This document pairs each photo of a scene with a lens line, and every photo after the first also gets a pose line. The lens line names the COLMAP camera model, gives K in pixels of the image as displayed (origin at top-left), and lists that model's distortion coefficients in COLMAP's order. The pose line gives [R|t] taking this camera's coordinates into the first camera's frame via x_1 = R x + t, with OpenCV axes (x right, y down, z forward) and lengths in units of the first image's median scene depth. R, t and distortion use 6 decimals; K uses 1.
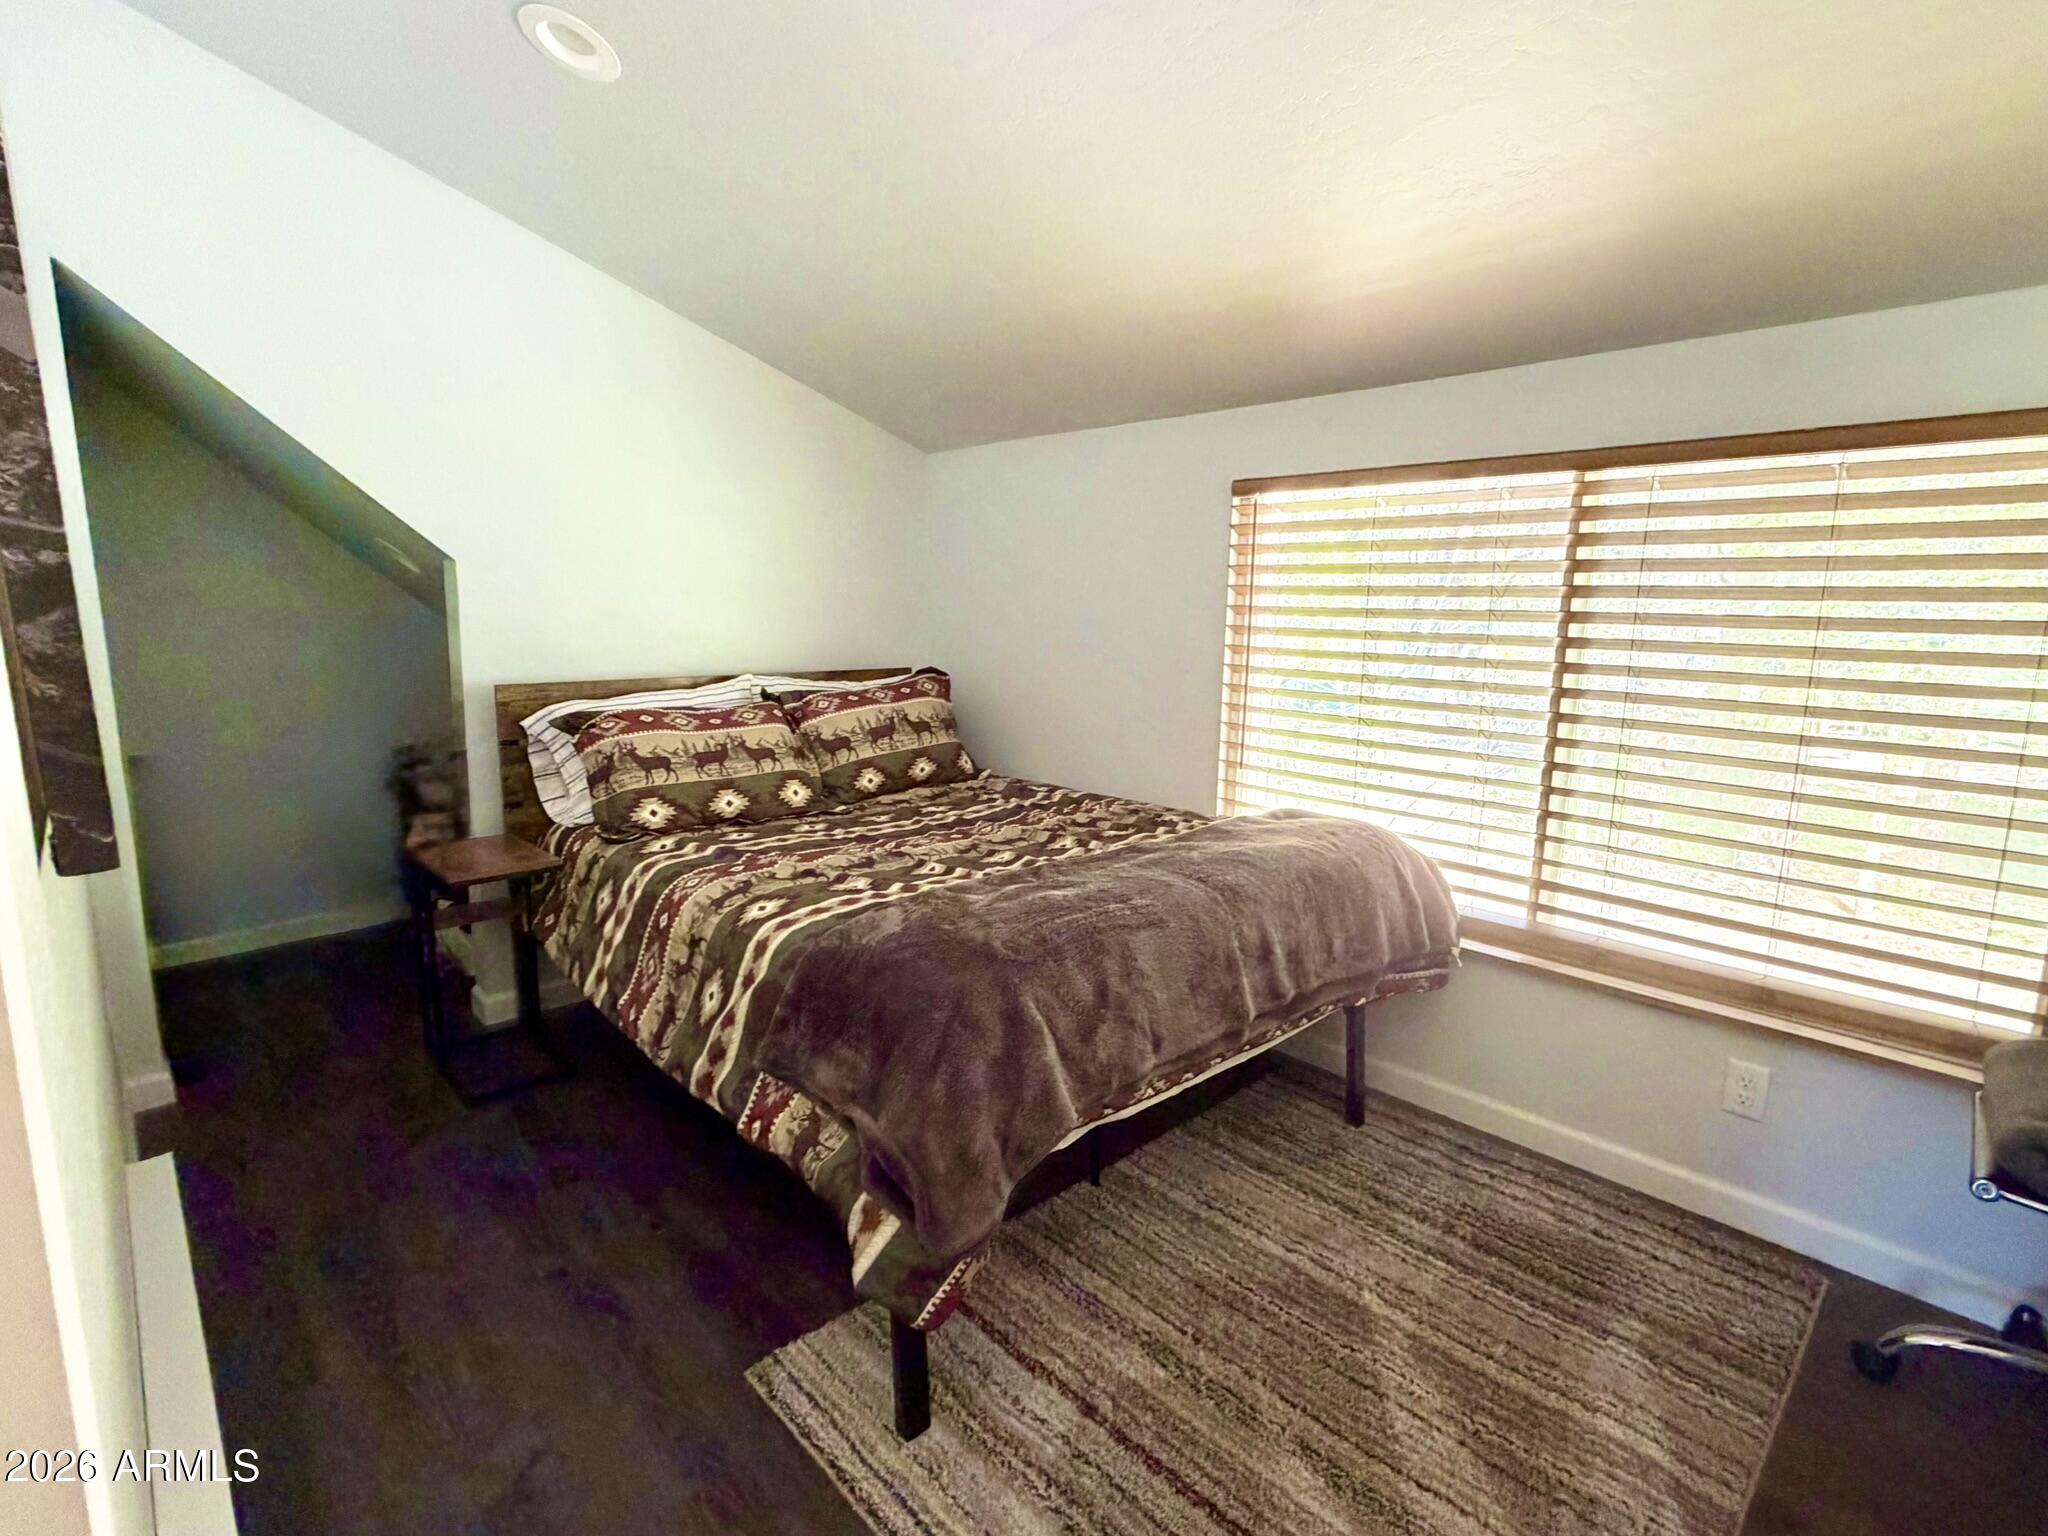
lens RADIAL K [[987.1, 0, 1026.1], [0, 987.1, 765.5], [0, 0, 1]] dist [0.000998, -0.000155]
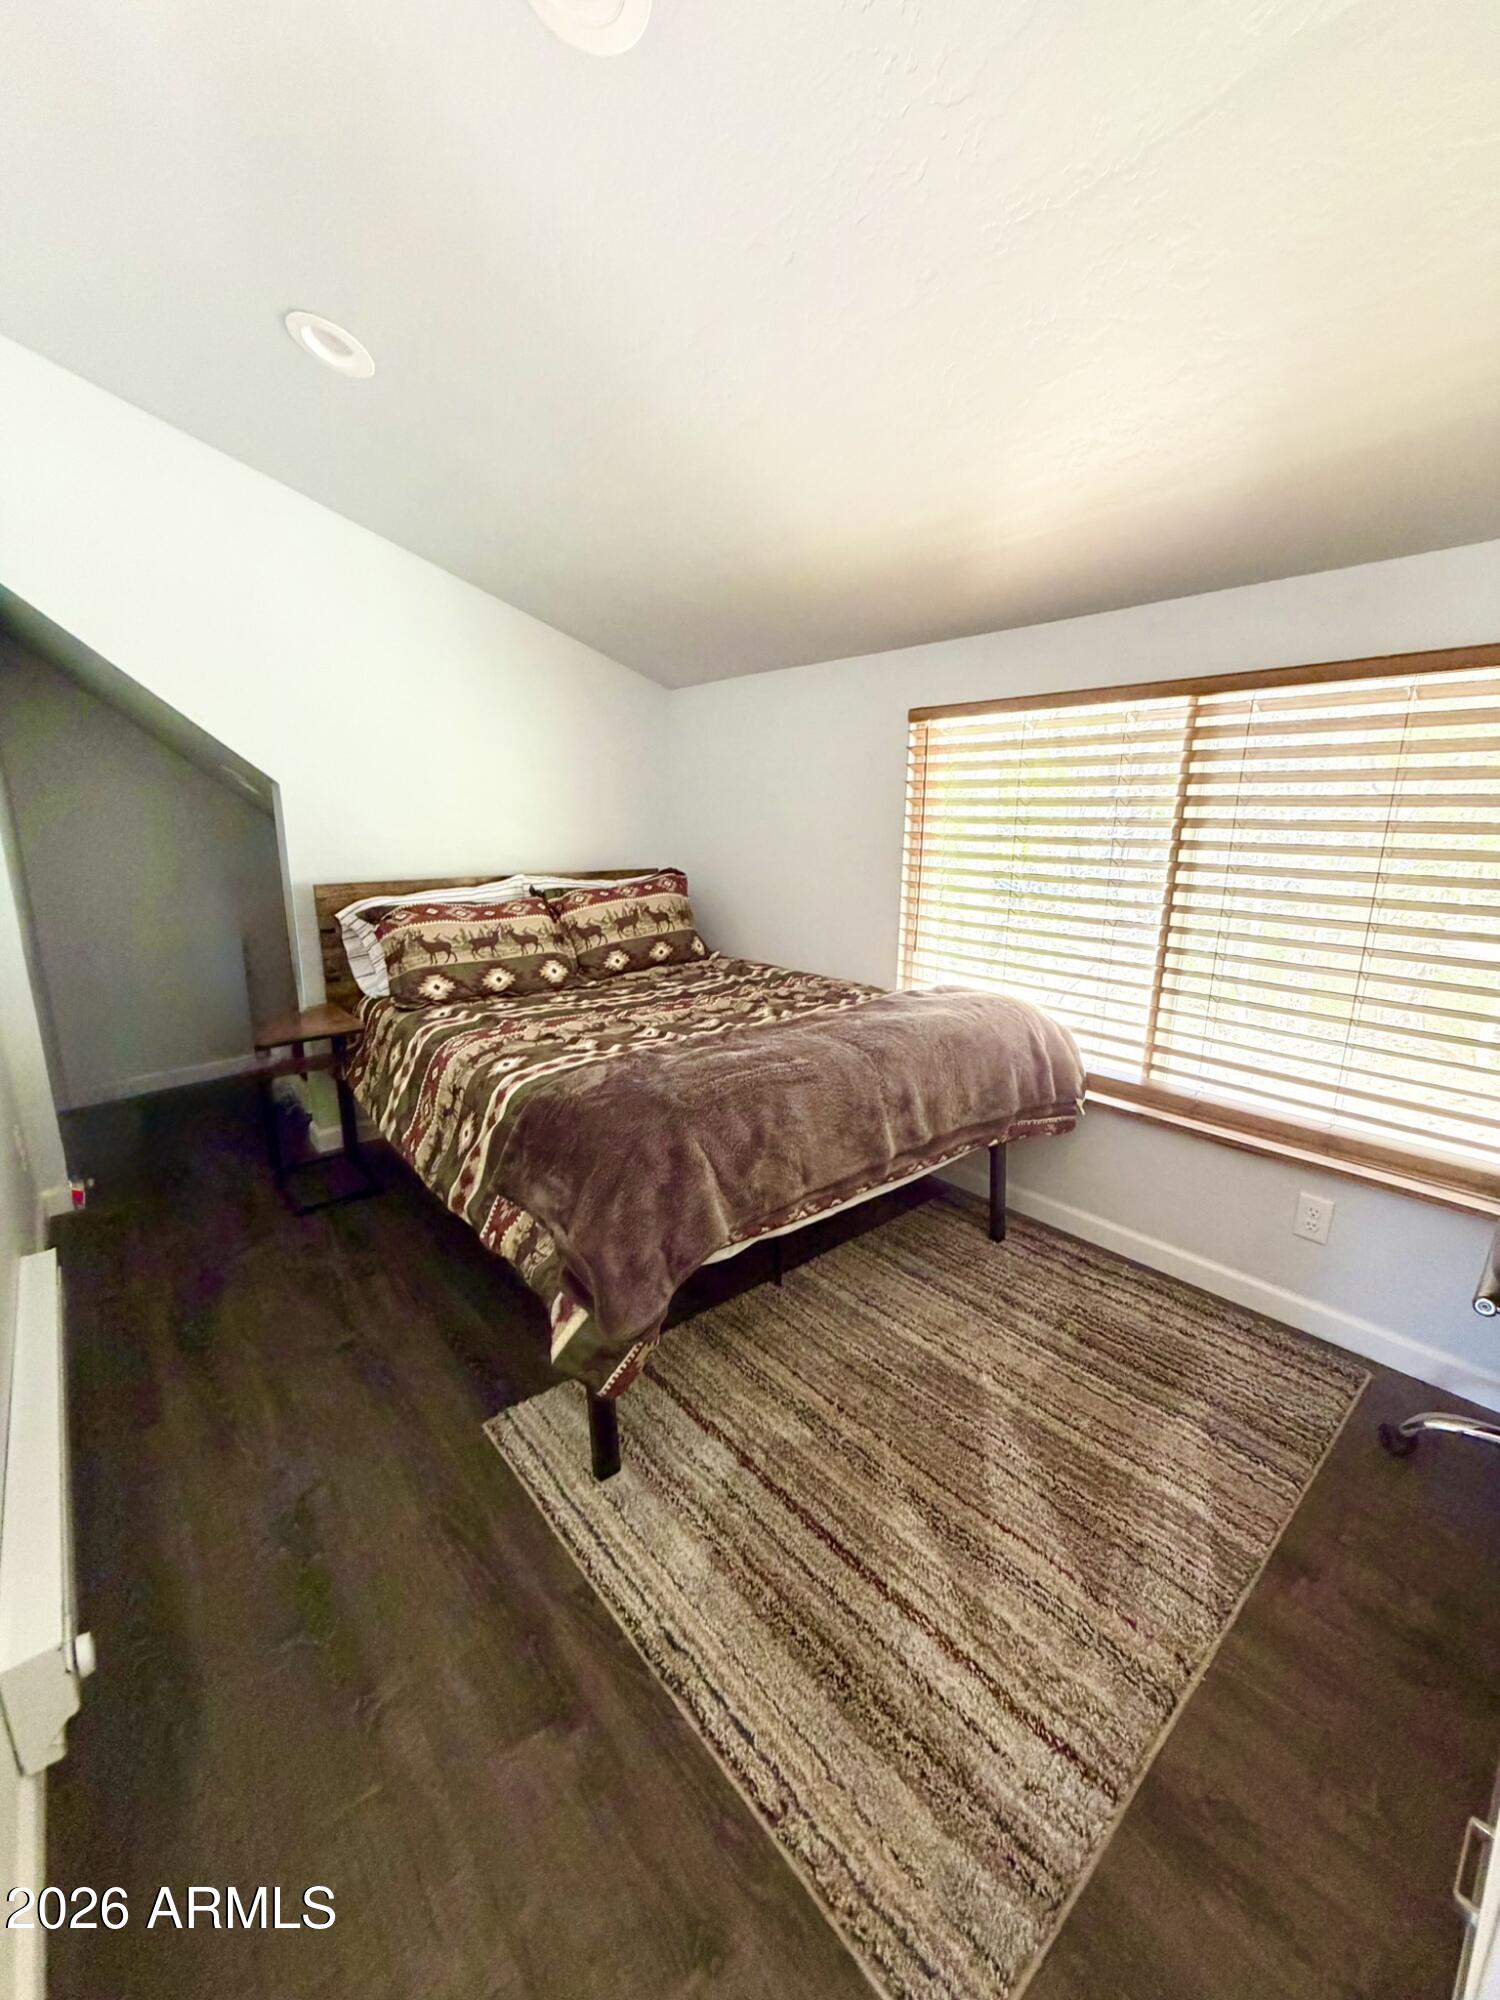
lens RADIAL K [[795.2, 0, 757.2], [0, 795.2, 994.4], [0, 0, 1]] dist [0.000679, -0.000067]
pose [[0.998900, 0.001643, -0.046853, 0.098499], [0.001159, 0.998215, 0.059719, -0.003301], [0.046867, -0.059708, 0.997115, 0.017452]]
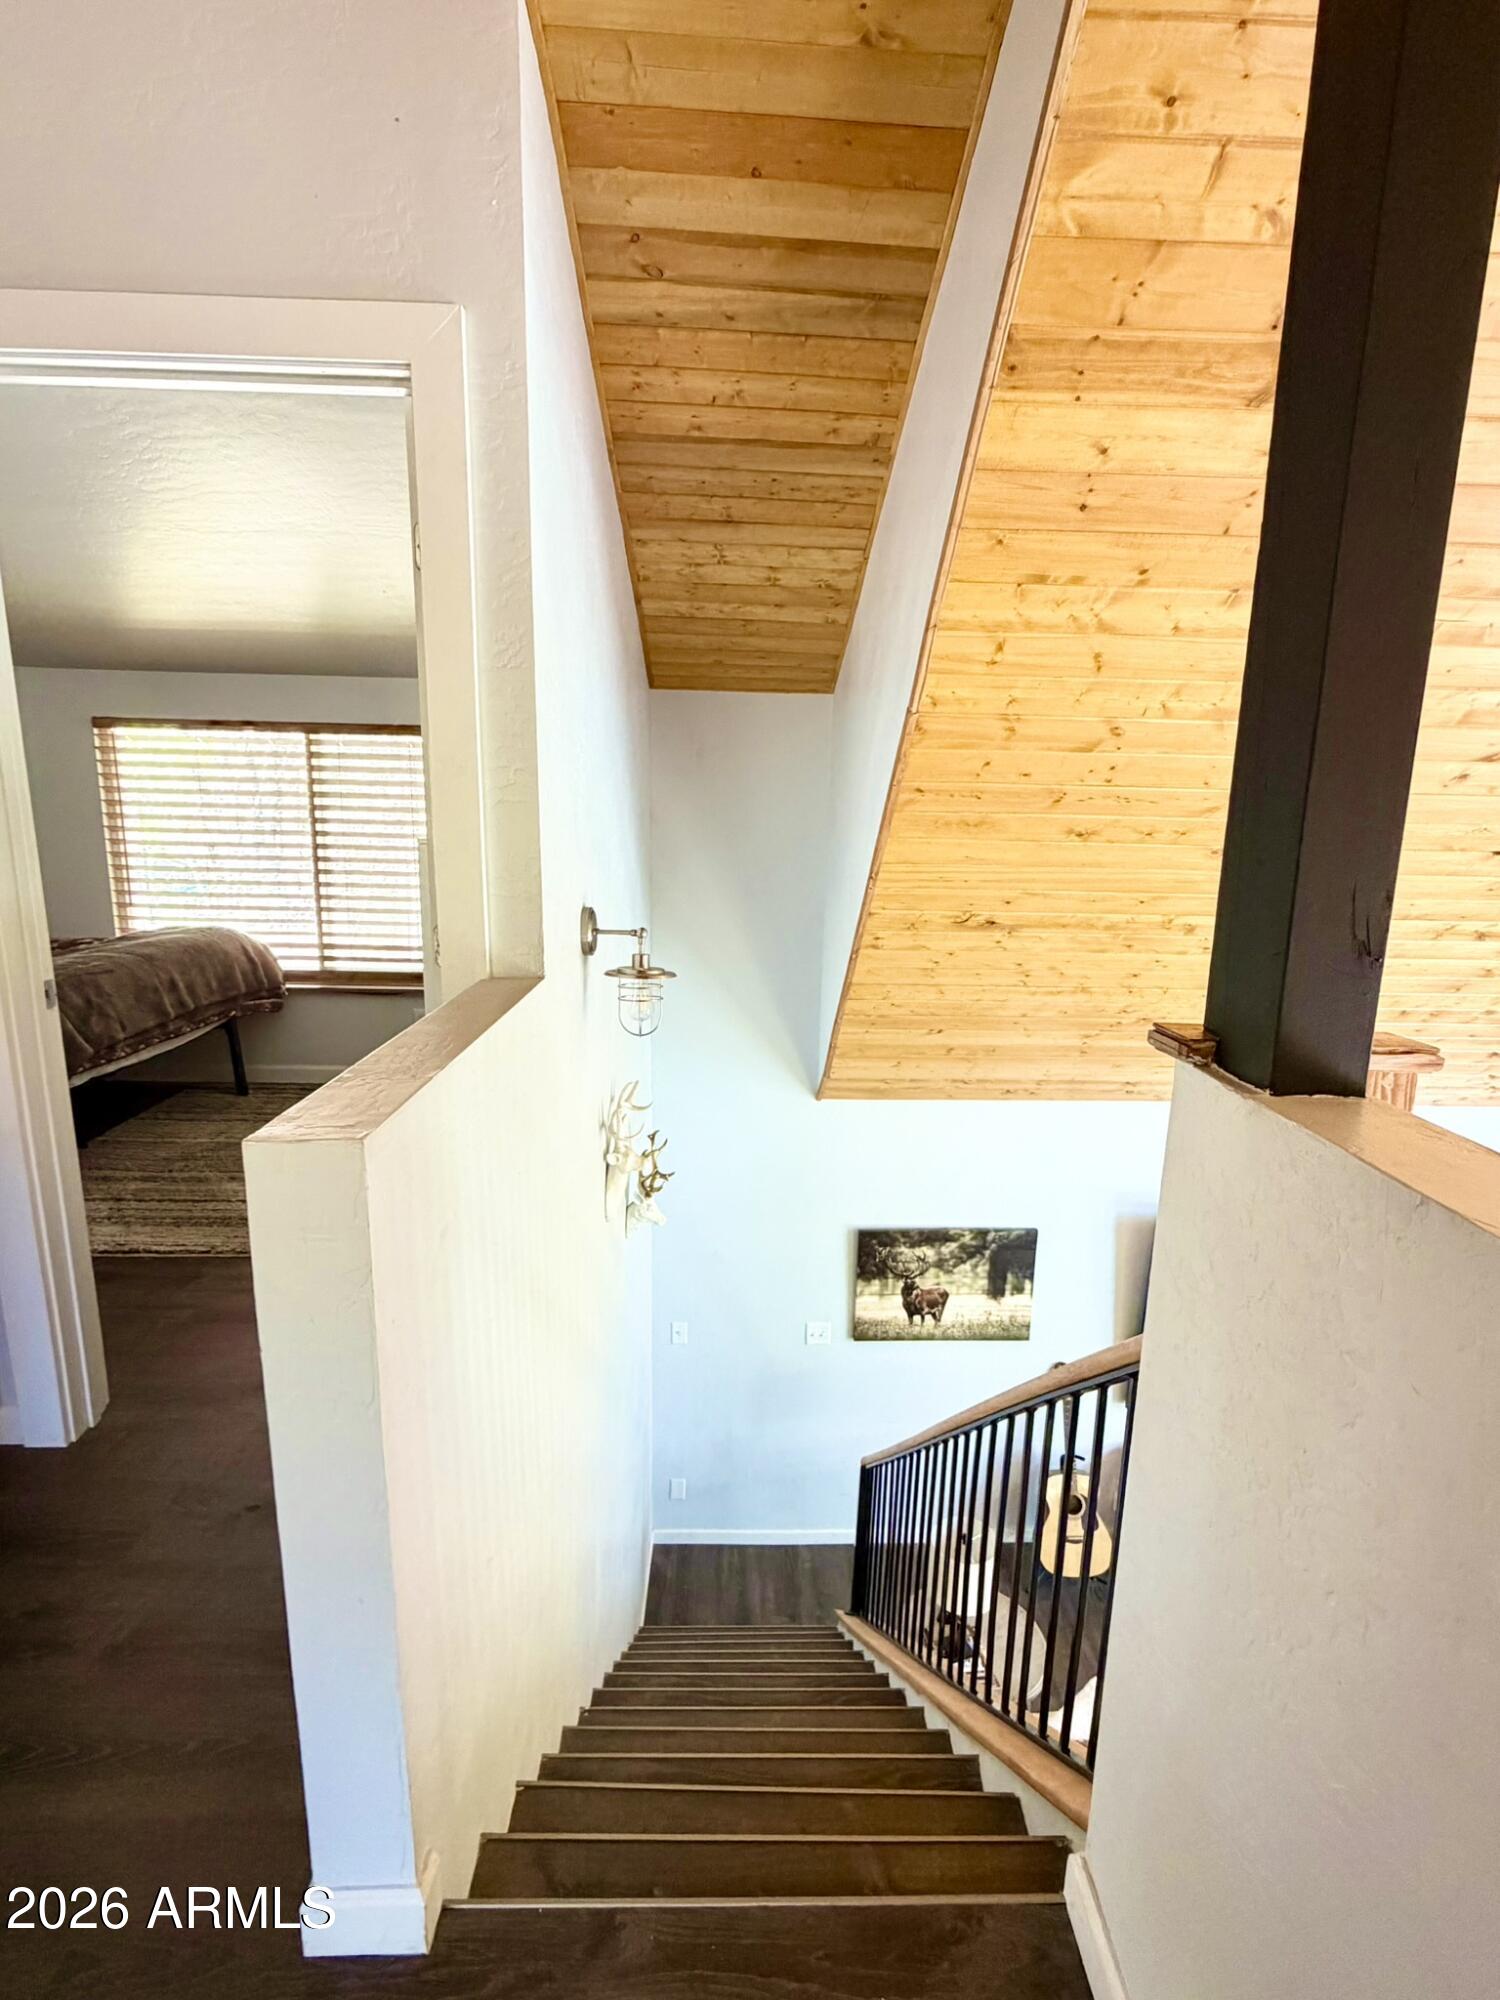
lens RADIAL K [[964.0, 0, 754.3], [0, 964.0, 995.4], [0, 0, 1]] dist [0.000998, -0.000155]
pose [[0.669273, -0.149939, 0.727731, -0.351571], [0.110973, 0.988613, 0.101631, 0.135870], [-0.734683, 0.012740, 0.678291, -1.048321]]
